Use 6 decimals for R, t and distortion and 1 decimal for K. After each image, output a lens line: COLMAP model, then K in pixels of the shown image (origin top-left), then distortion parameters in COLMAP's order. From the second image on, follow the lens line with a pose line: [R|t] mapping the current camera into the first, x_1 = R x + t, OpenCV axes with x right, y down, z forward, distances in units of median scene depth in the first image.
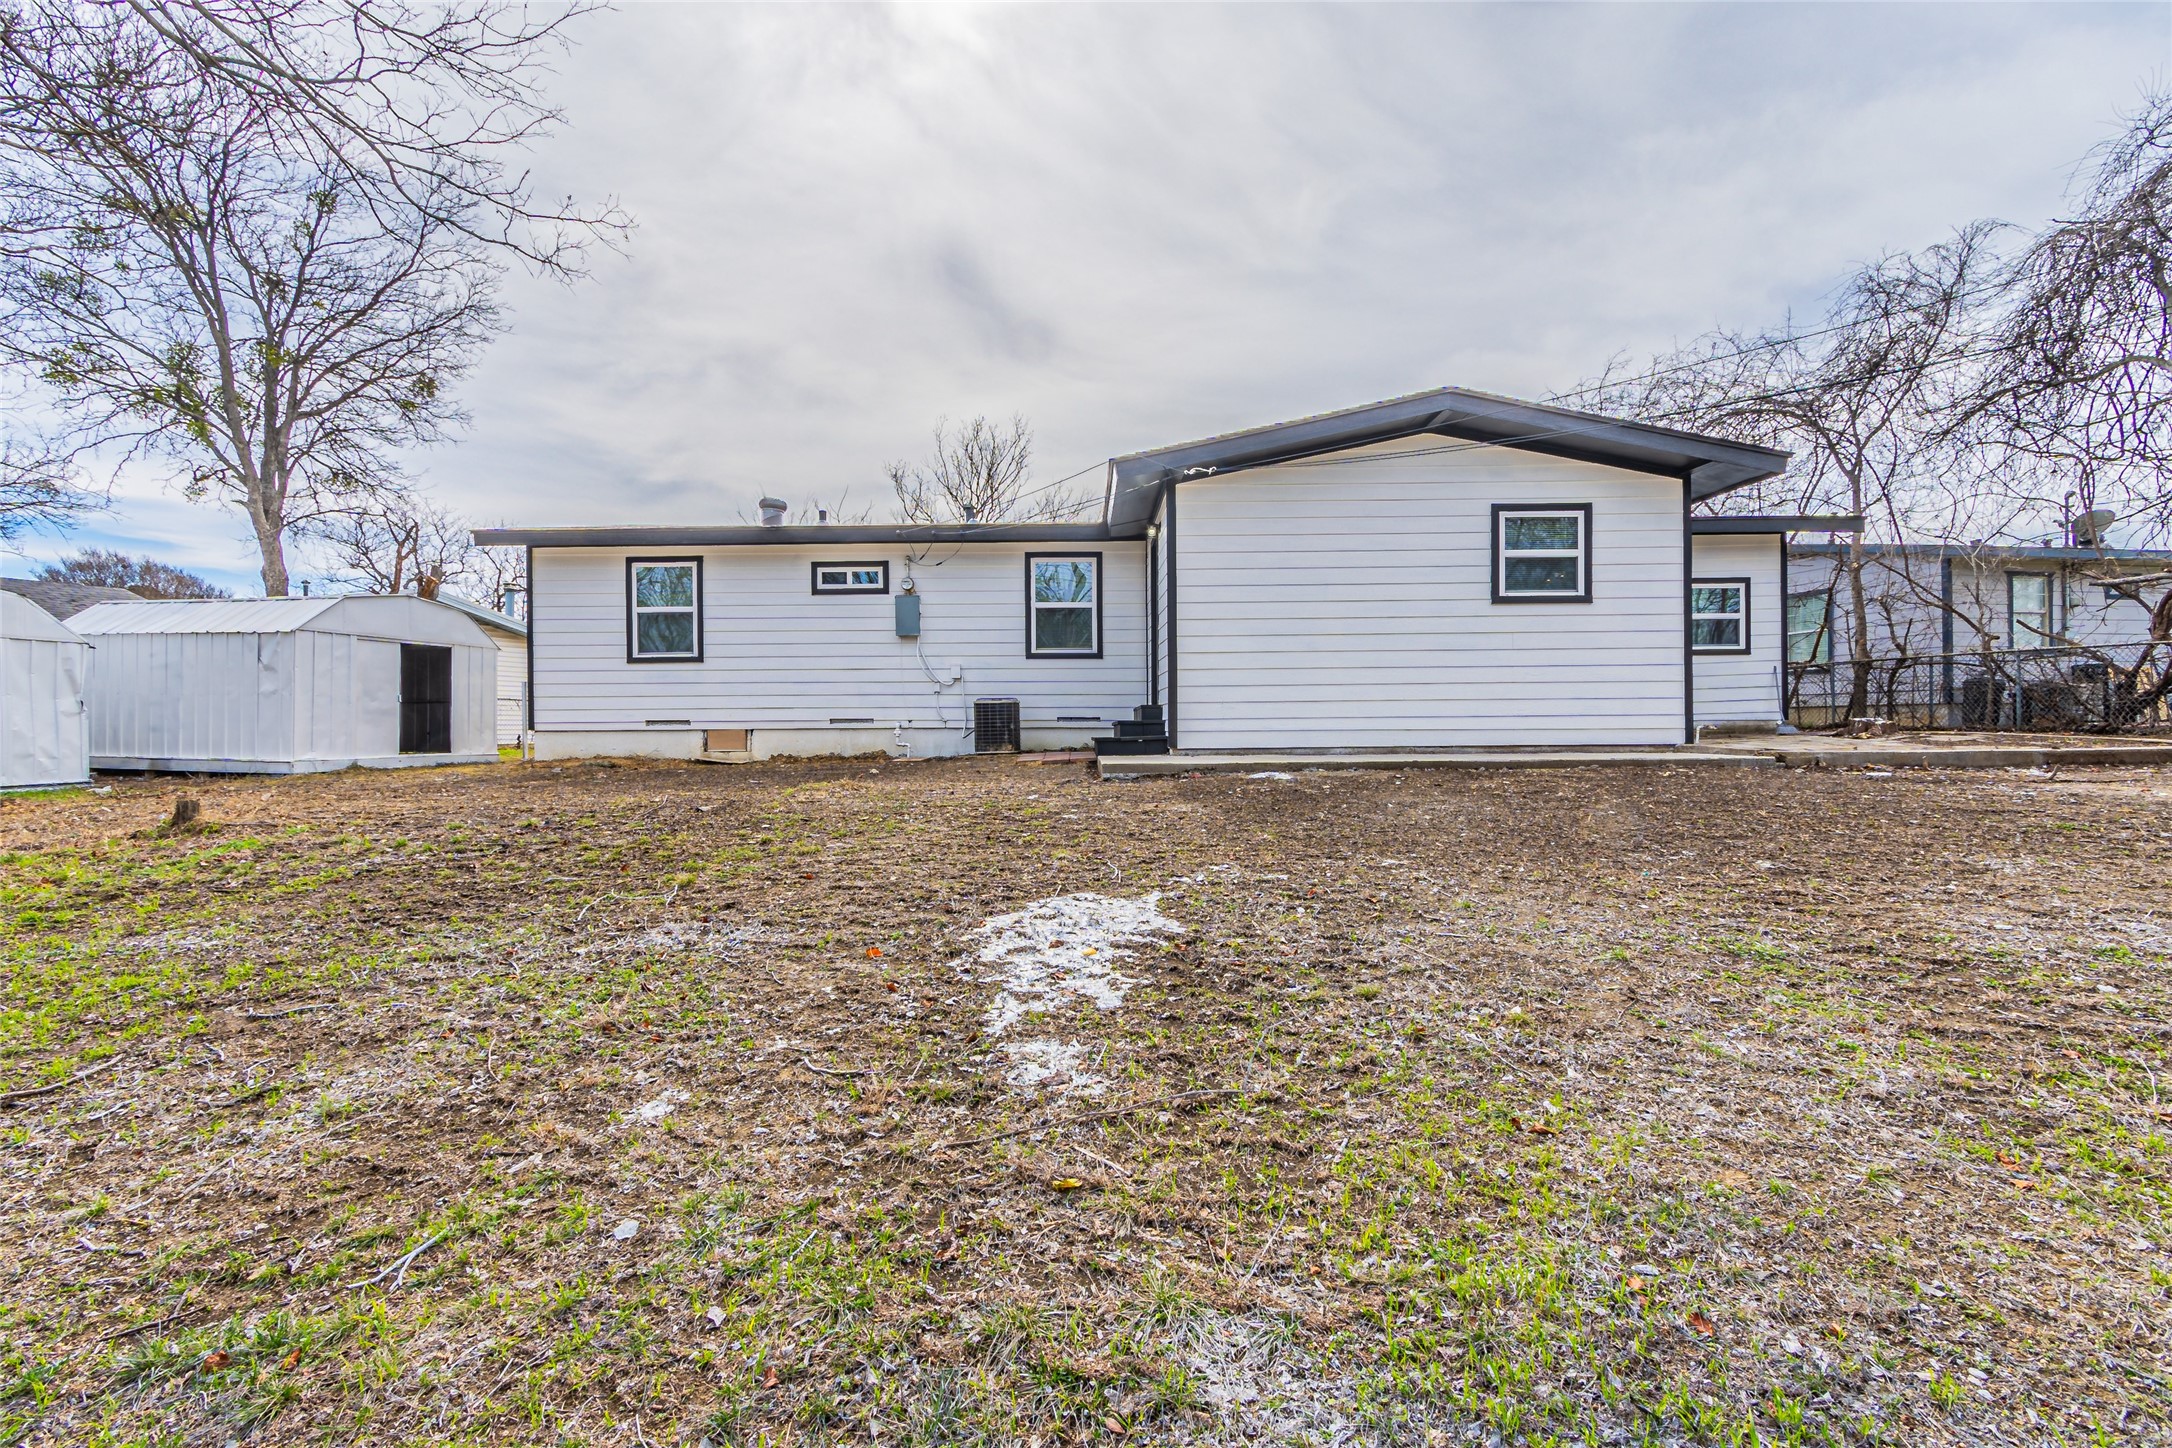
lens RADIAL K [[929.6, 0, 1086.0], [0, 929.6, 724.0], [0, 0, 1]] dist [0.000156, -0.000274]
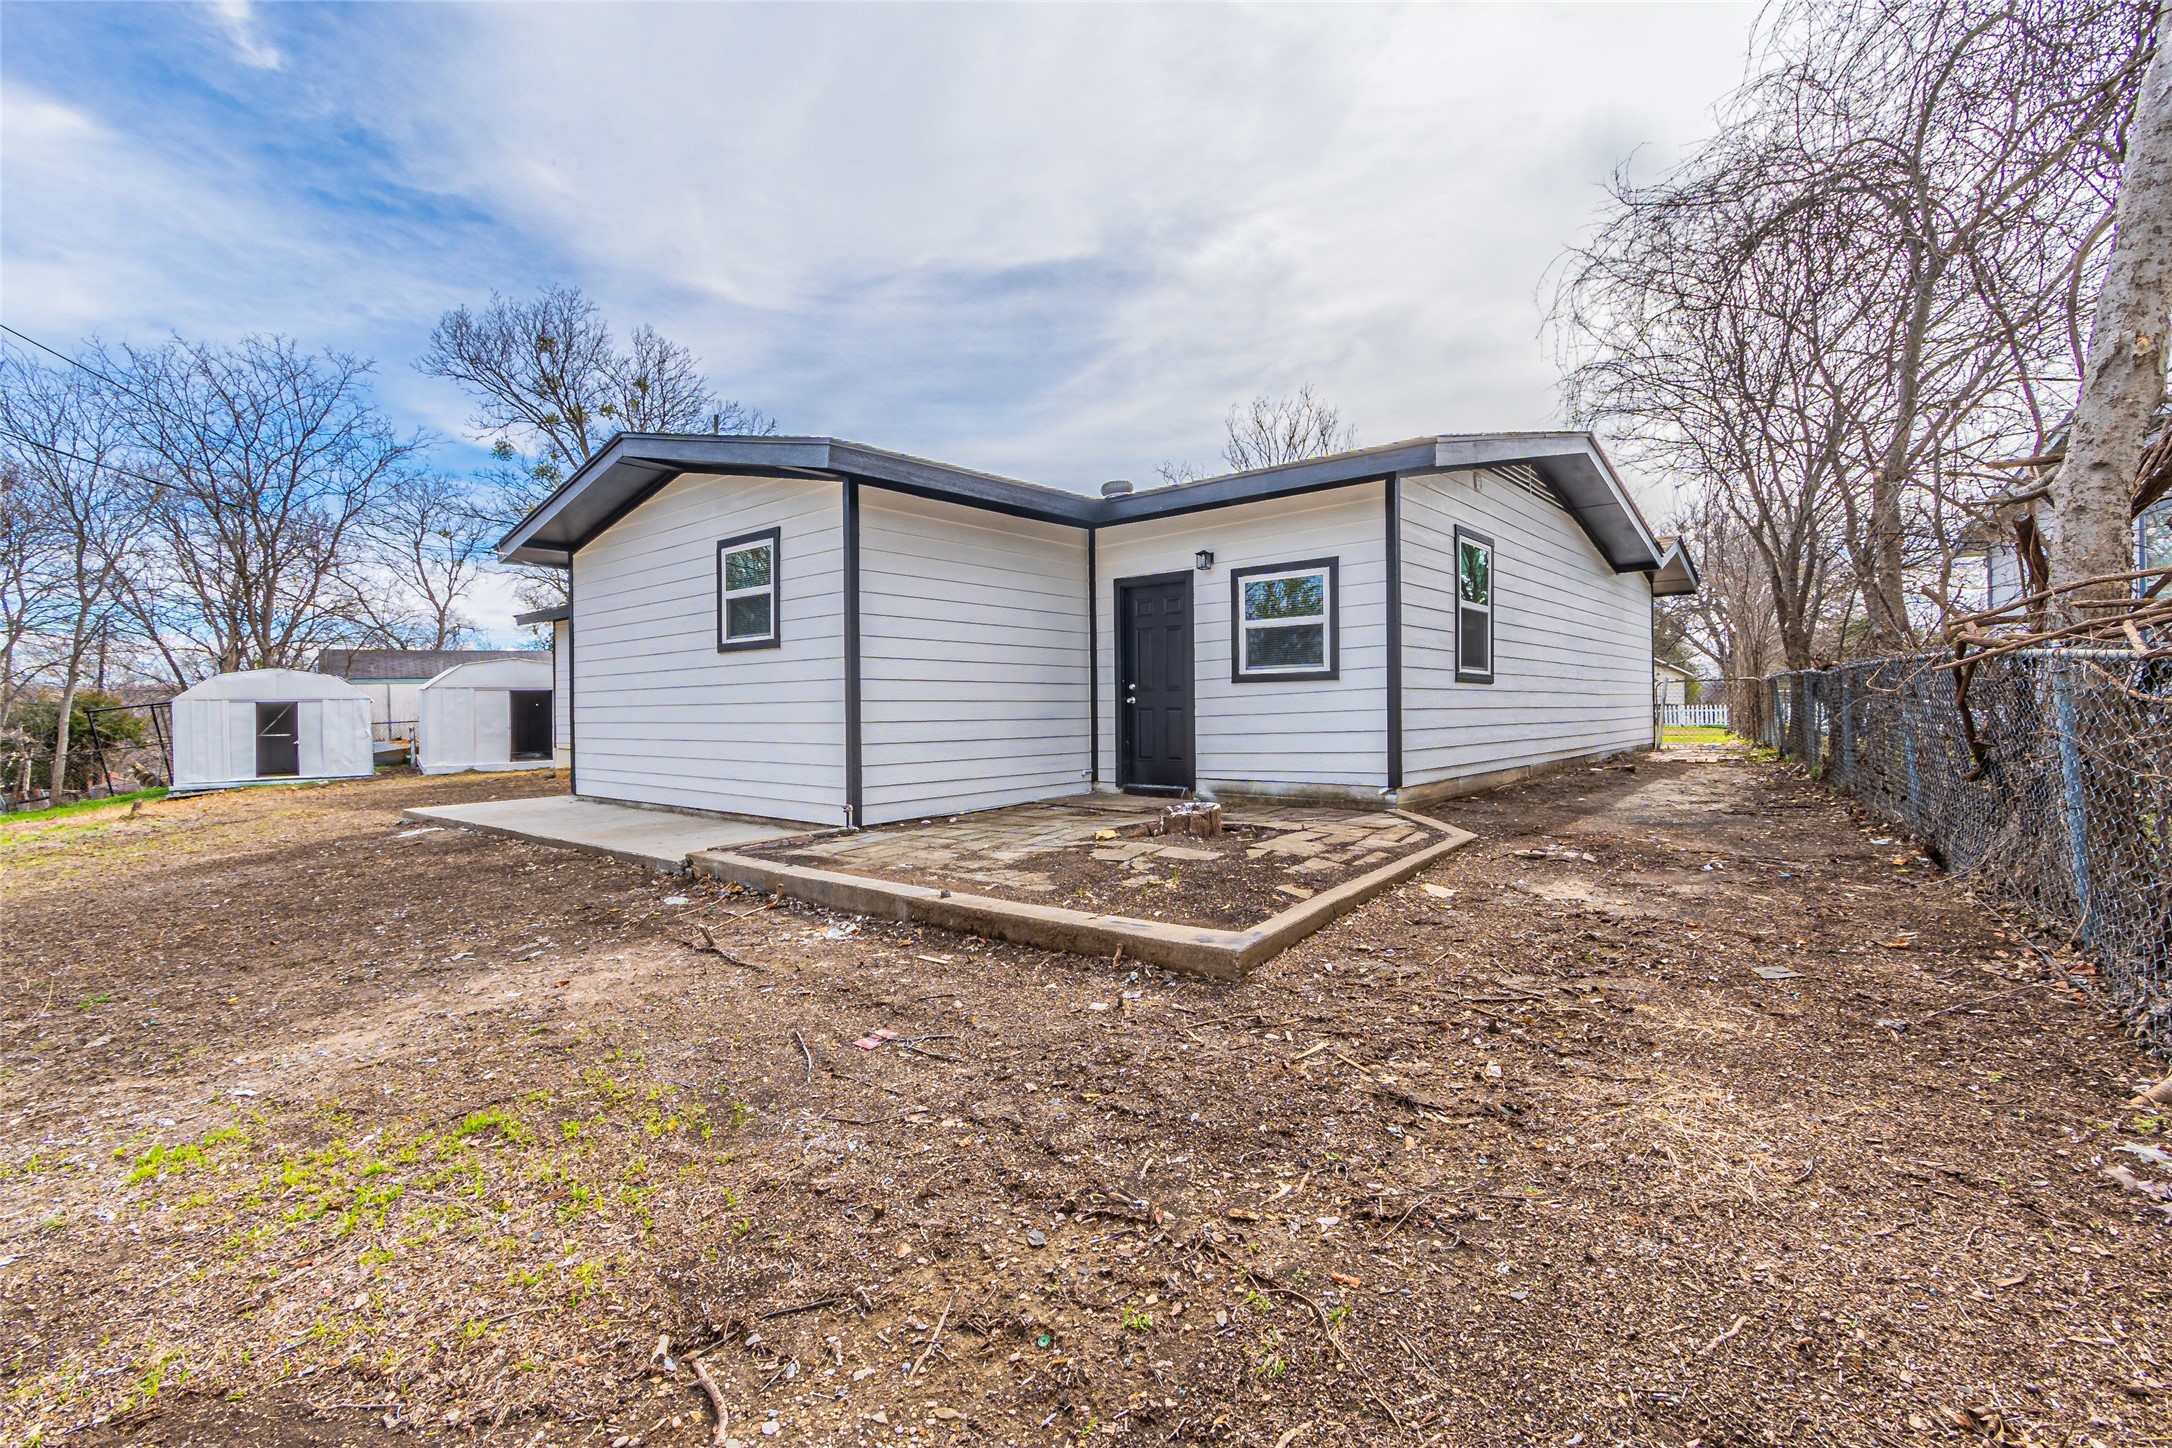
lens RADIAL K [[947.7, 0, 1086.0], [0, 947.7, 724.0], [0, 0, 1]] dist [0.000754, -0.000342]
pose [[0.765608, 0.011869, -0.643197, 1.296205], [0.006385, 0.999640, 0.026046, -0.082490], [0.643275, -0.024048, 0.765257, 0.526264]]
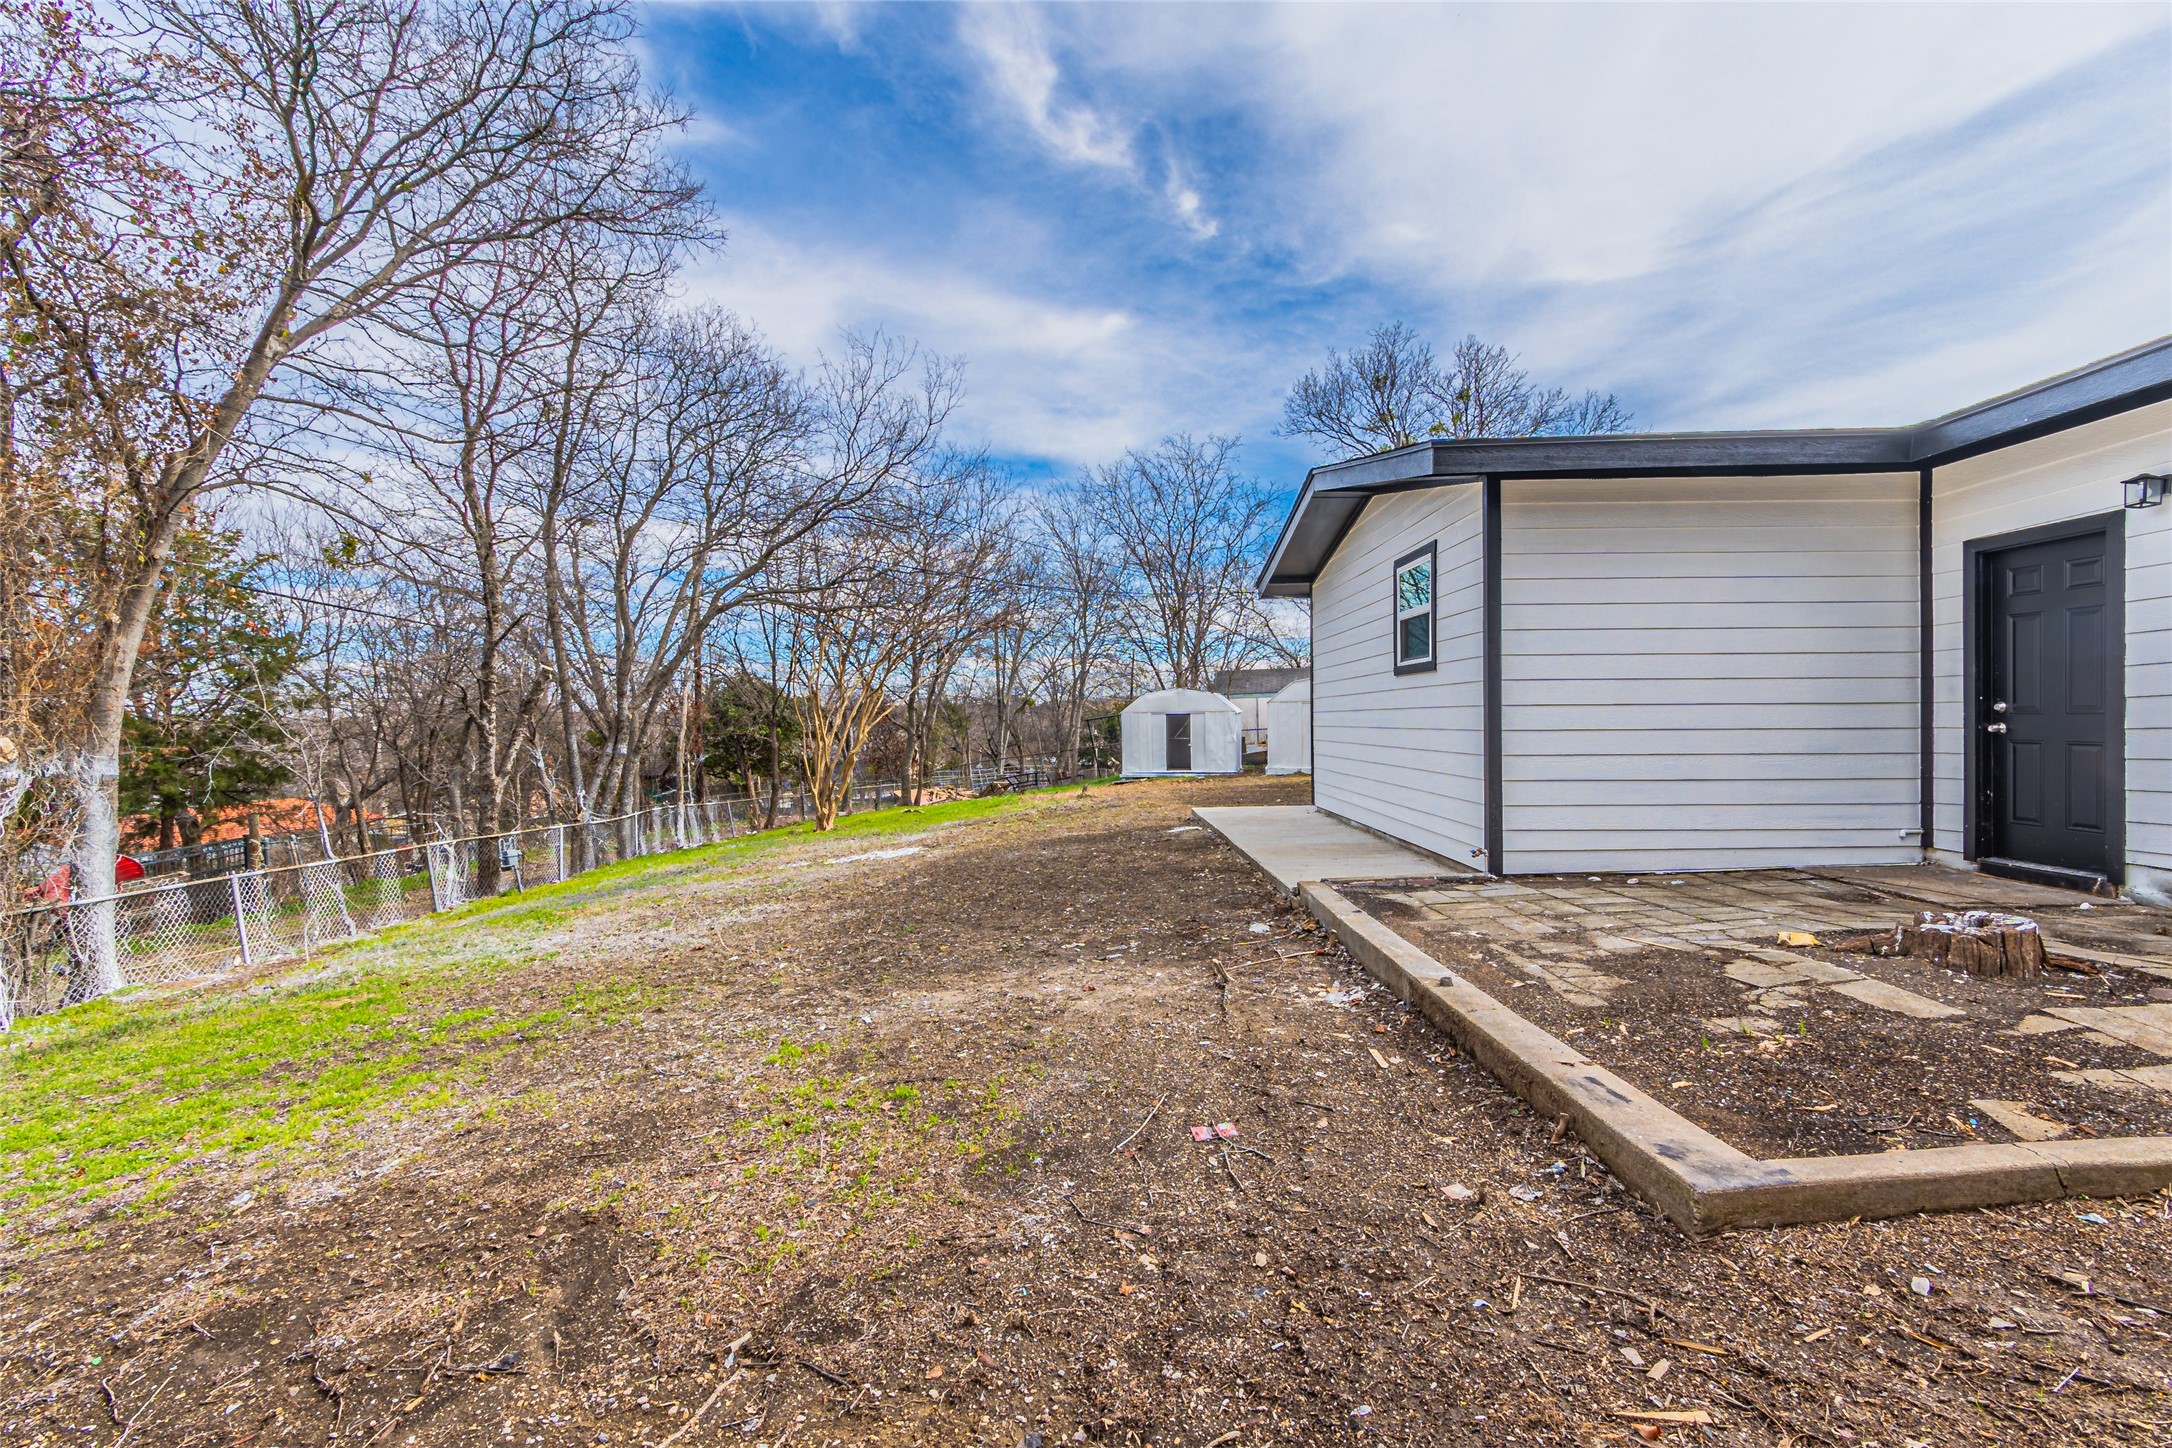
lens RADIAL K [[947.7, 0, 1086.0], [0, 947.7, 724.0], [0, 0, 1]] dist [0.000754, -0.000342]
pose [[-0.004752, 0.014389, -0.999885, 1.331024], [0.012400, 0.999820, 0.014329, -0.100470], [0.999912, -0.012331, -0.004930, 0.712617]]
